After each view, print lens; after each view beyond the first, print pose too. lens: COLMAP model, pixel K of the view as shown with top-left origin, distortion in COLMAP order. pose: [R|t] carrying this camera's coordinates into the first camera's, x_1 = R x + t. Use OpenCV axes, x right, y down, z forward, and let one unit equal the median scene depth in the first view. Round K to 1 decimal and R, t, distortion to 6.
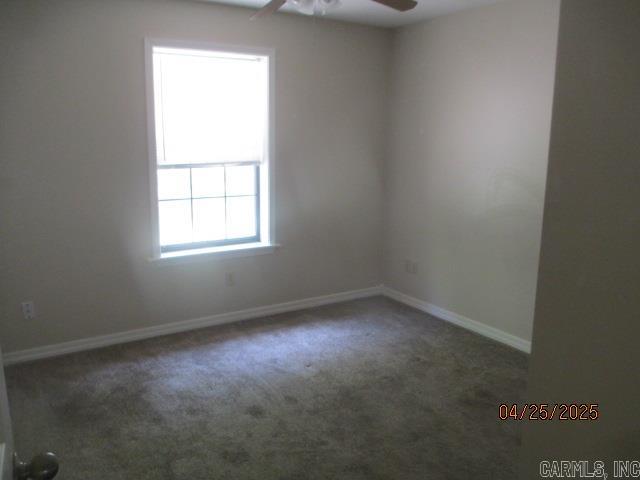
lens RADIAL K [[527.1, 0, 320.0], [0, 527.1, 240.0], [0, 0, 1]] dist [-0.032106, 0.006589]
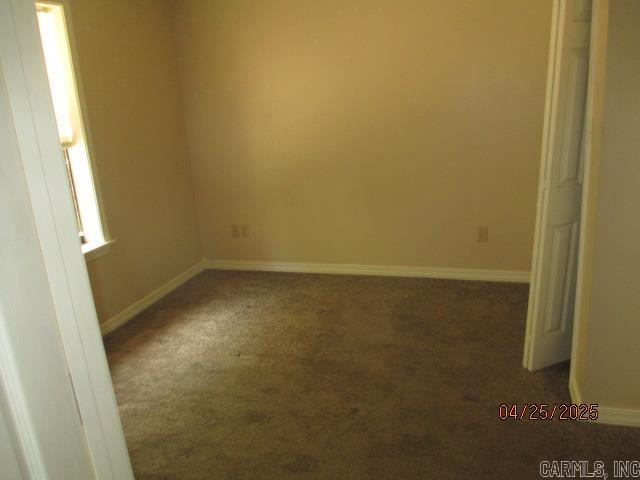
lens RADIAL K [[527.1, 0, 320.0], [0, 527.1, 240.0], [0, 0, 1]] dist [-0.032106, 0.006589]
pose [[0.772546, -0.243834, 0.586275, -0.436459], [0.203320, 0.969707, 0.135387, -0.052378], [-0.601527, 0.014609, 0.798719, 0.208123]]
